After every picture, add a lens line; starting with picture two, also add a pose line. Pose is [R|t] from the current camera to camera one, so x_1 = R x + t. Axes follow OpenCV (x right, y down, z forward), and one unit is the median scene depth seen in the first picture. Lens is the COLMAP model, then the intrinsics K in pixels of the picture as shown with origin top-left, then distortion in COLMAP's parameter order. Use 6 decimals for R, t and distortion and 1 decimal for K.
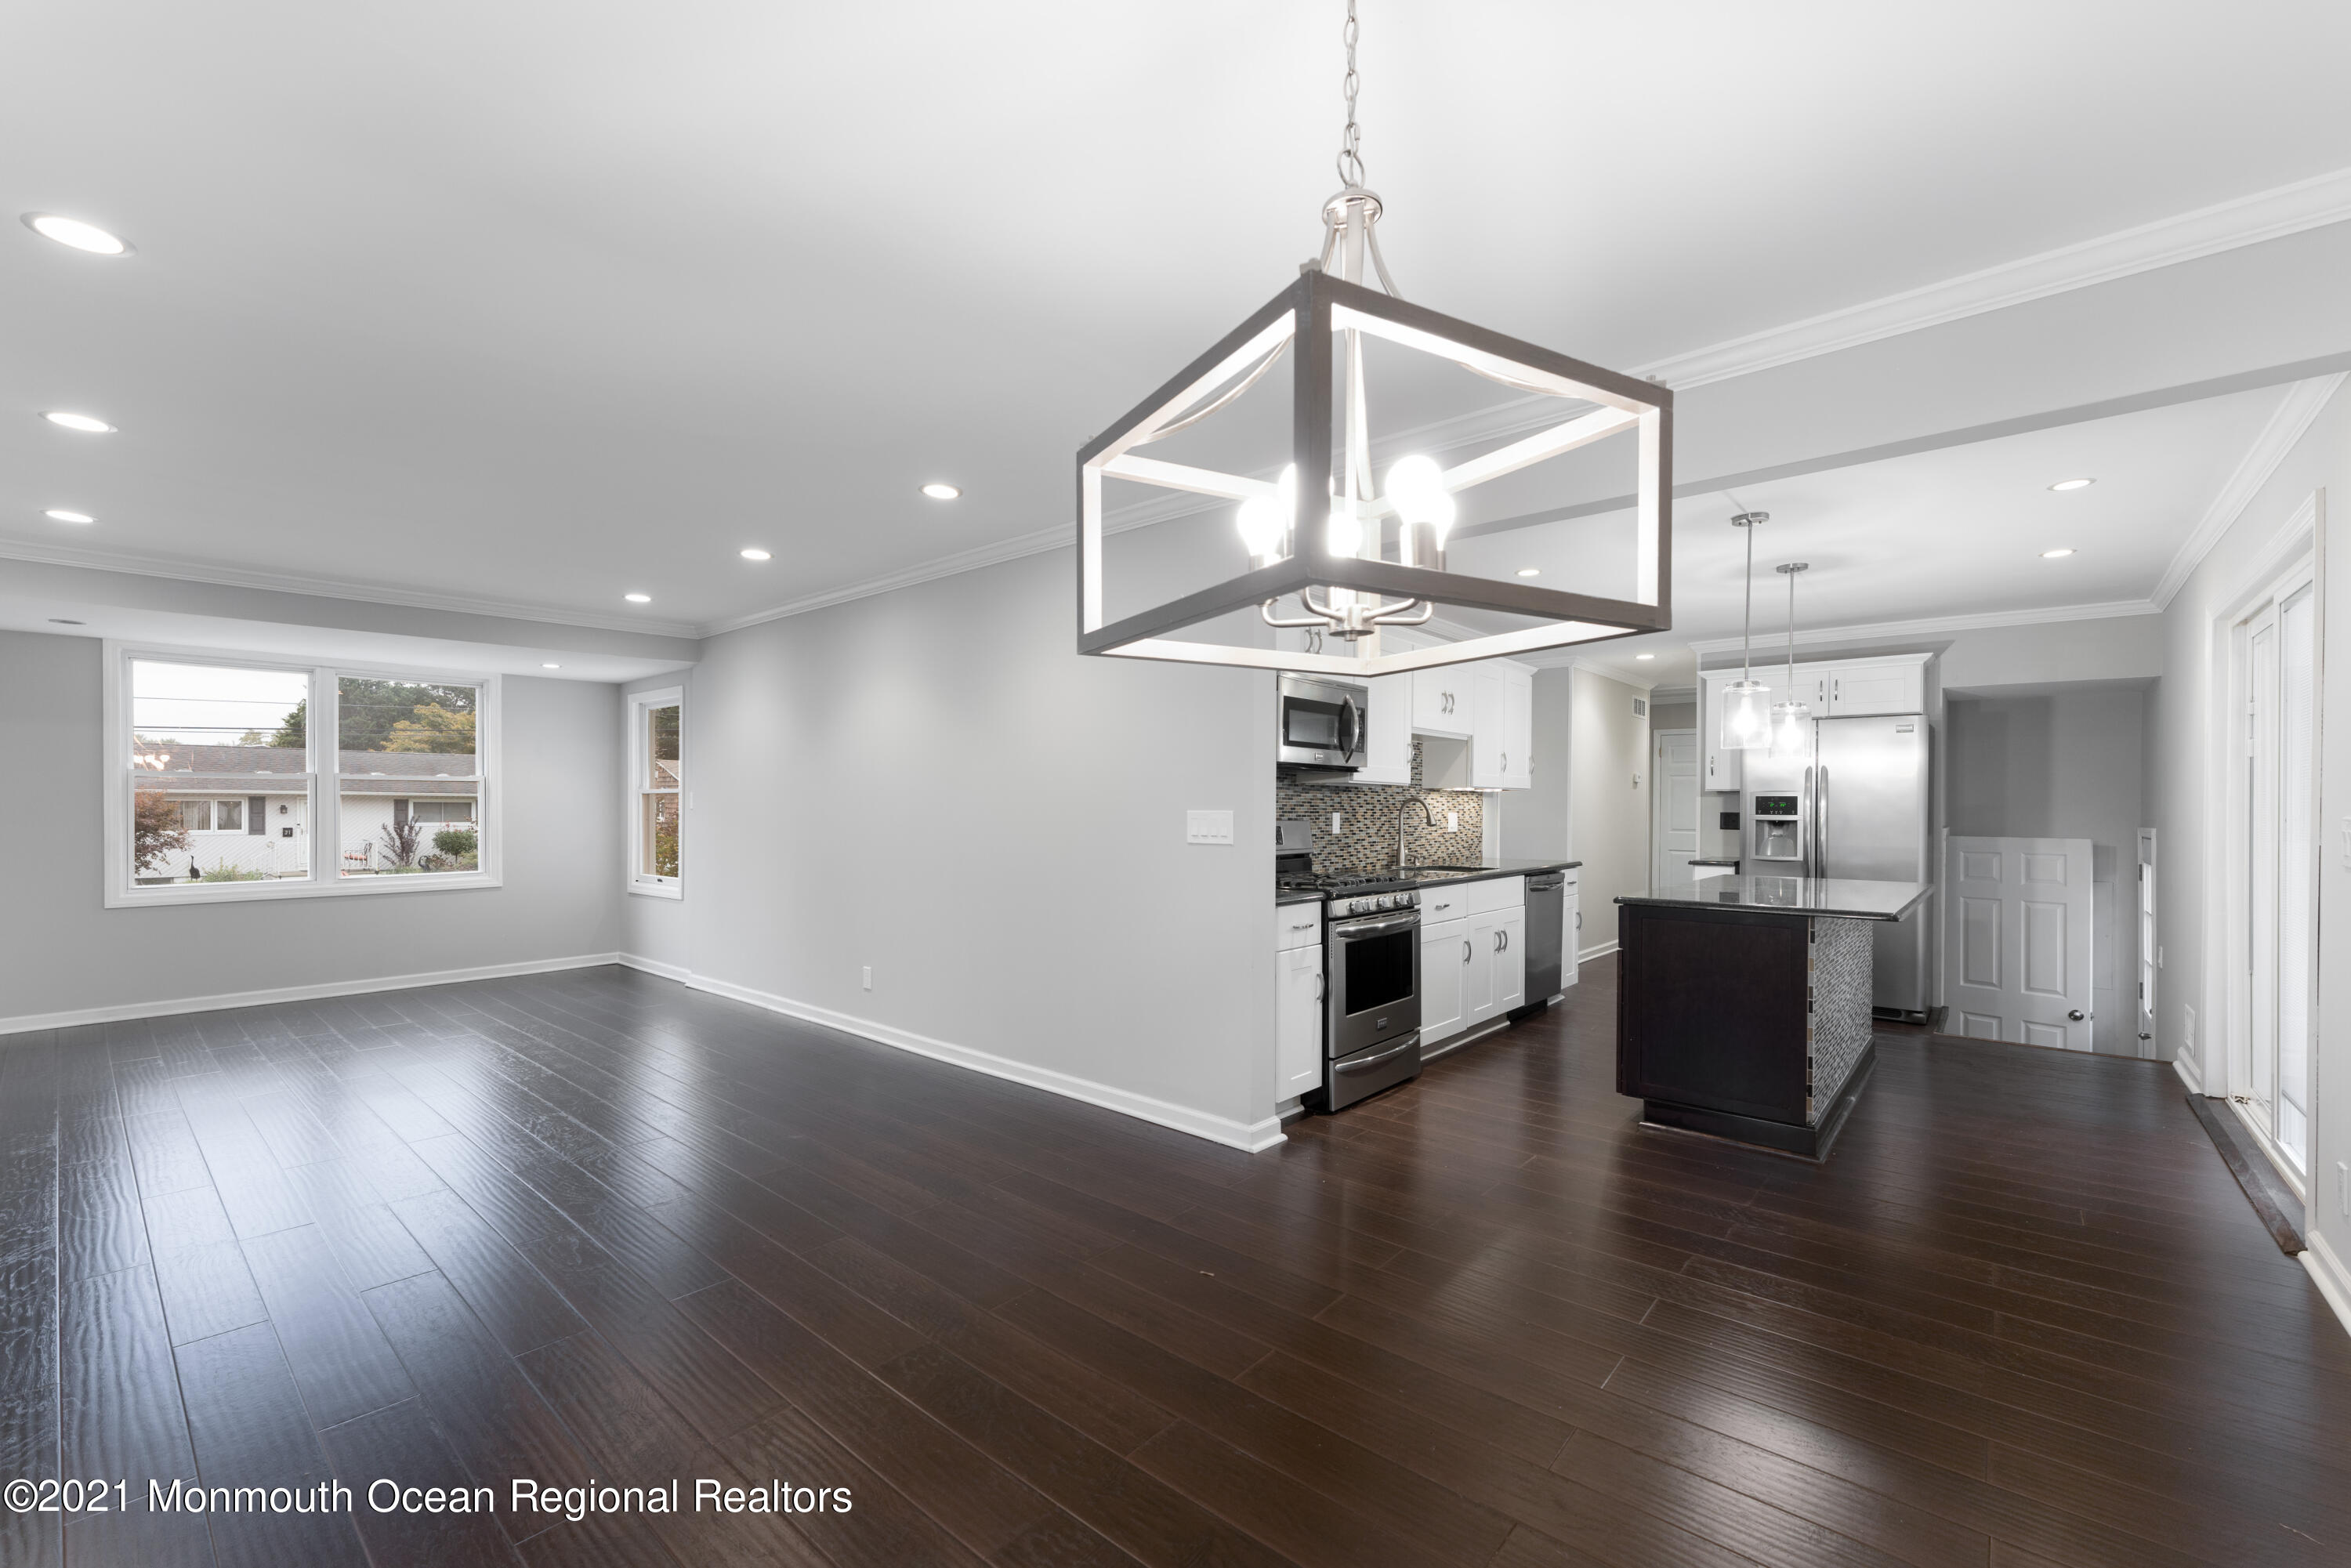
lens RADIAL K [[946.1, 0, 1129.2], [0, 946.1, 808.0], [0, 0, 1]] dist [0.002623, 0.000033]
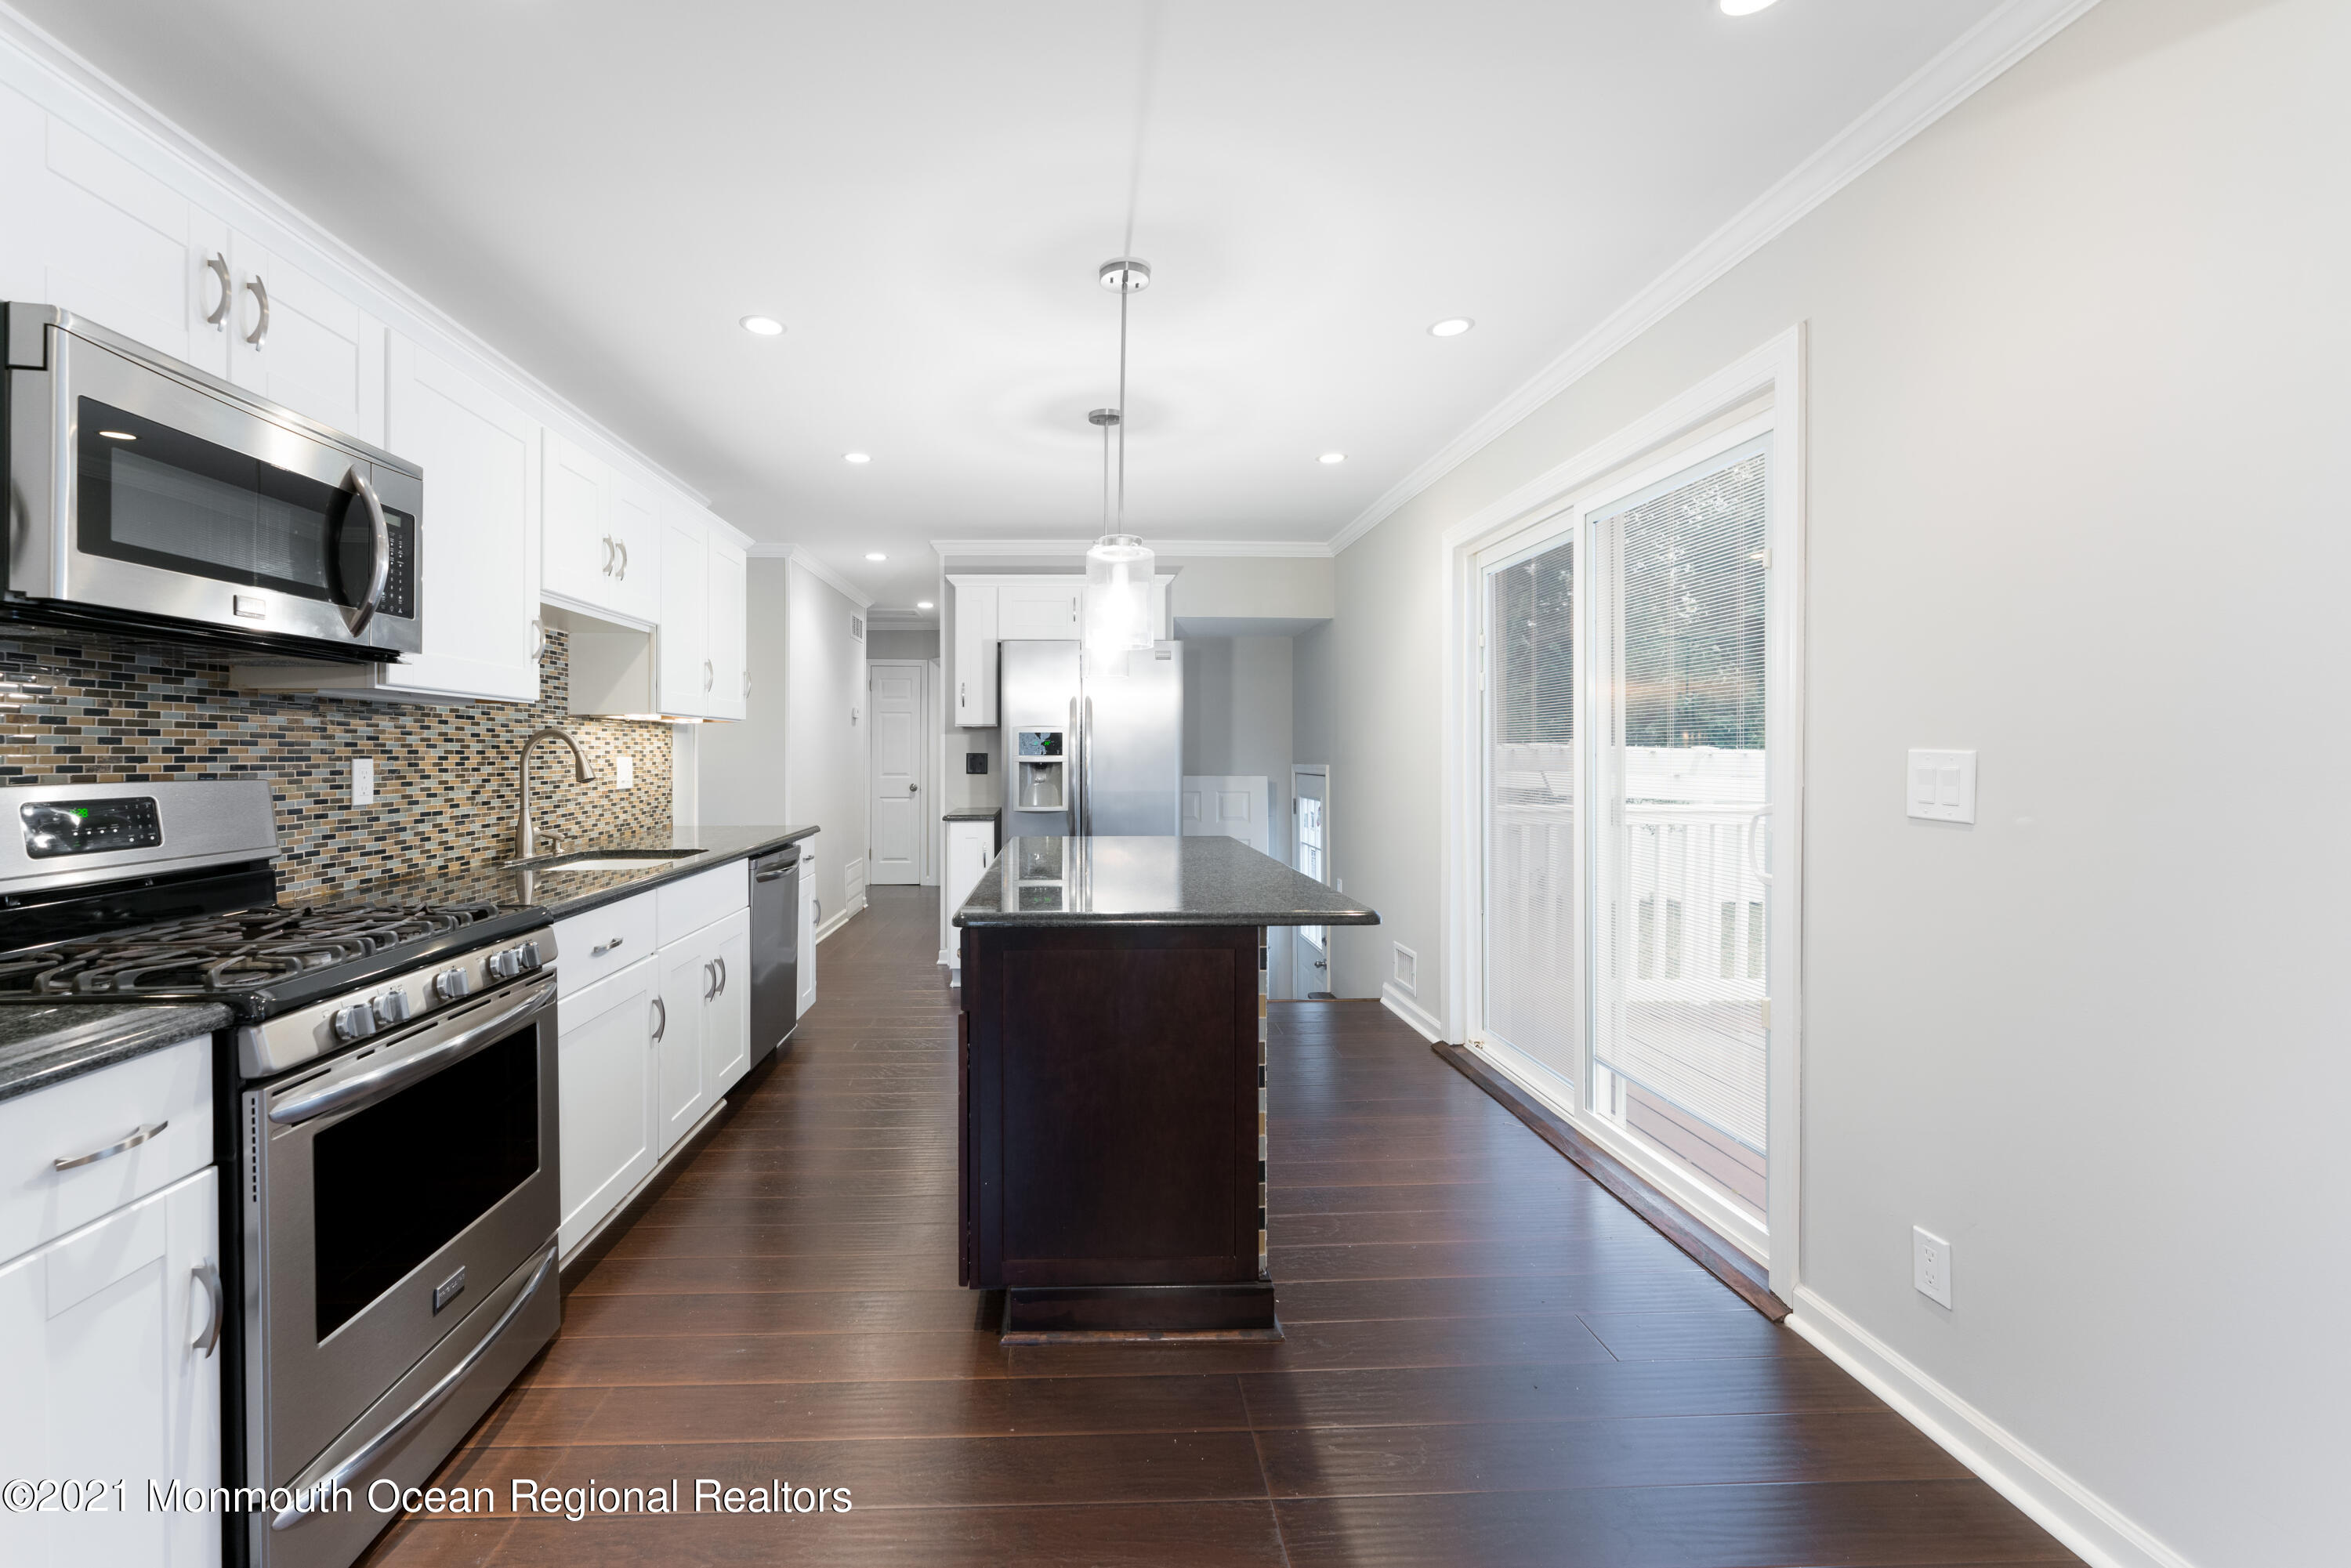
lens RADIAL K [[992.9, 0, 1085.0], [0, 992.9, 753.7], [0, 0, 1]] dist [-0.000828, -0.000399]
pose [[0.719608, -0.008346, 0.694331, 0.134085], [0.007281, 0.999963, 0.004474, 0.002555], [-0.694343, 0.001836, 0.719642, 0.401930]]
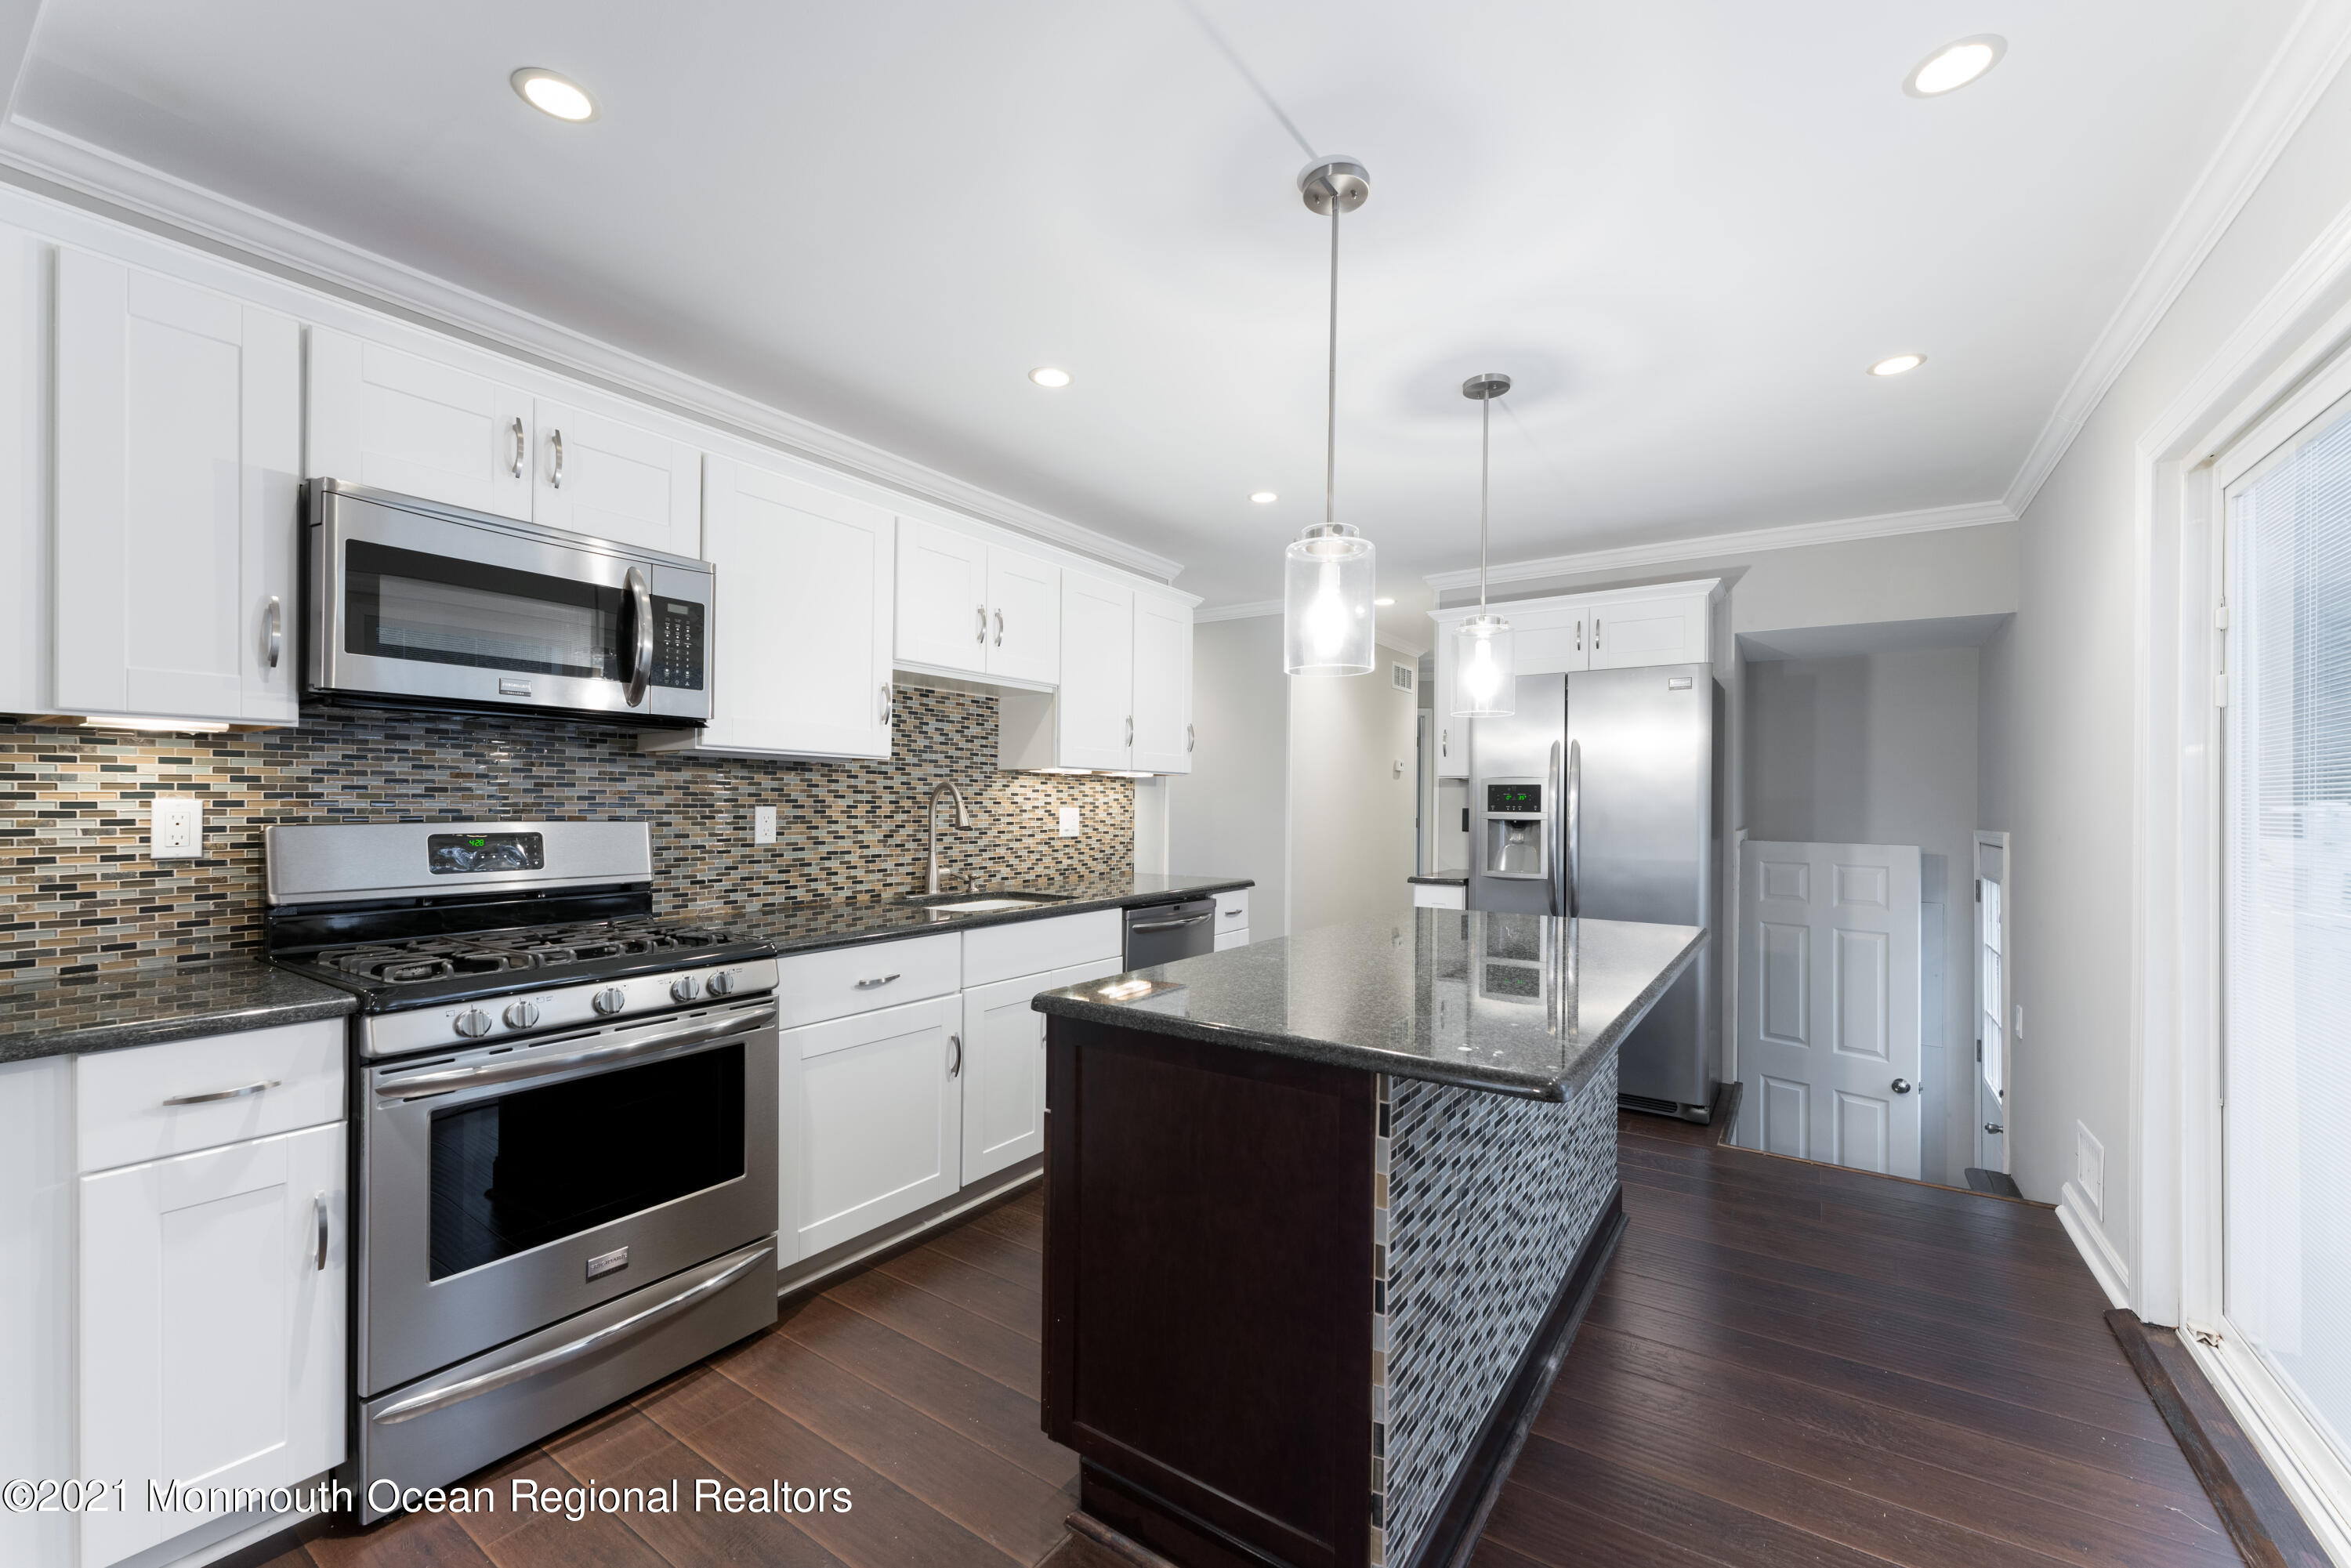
lens RADIAL K [[946.1, 0, 1144.7], [0, 946.1, 799.6], [0, 0, 1]] dist [0.002623, 0.000033]
pose [[0.991233, 0.003449, 0.132082, 0.363244], [-0.002806, 0.999983, -0.005053, 0.002828], [-0.132098, 0.004638, 0.991226, 0.395847]]
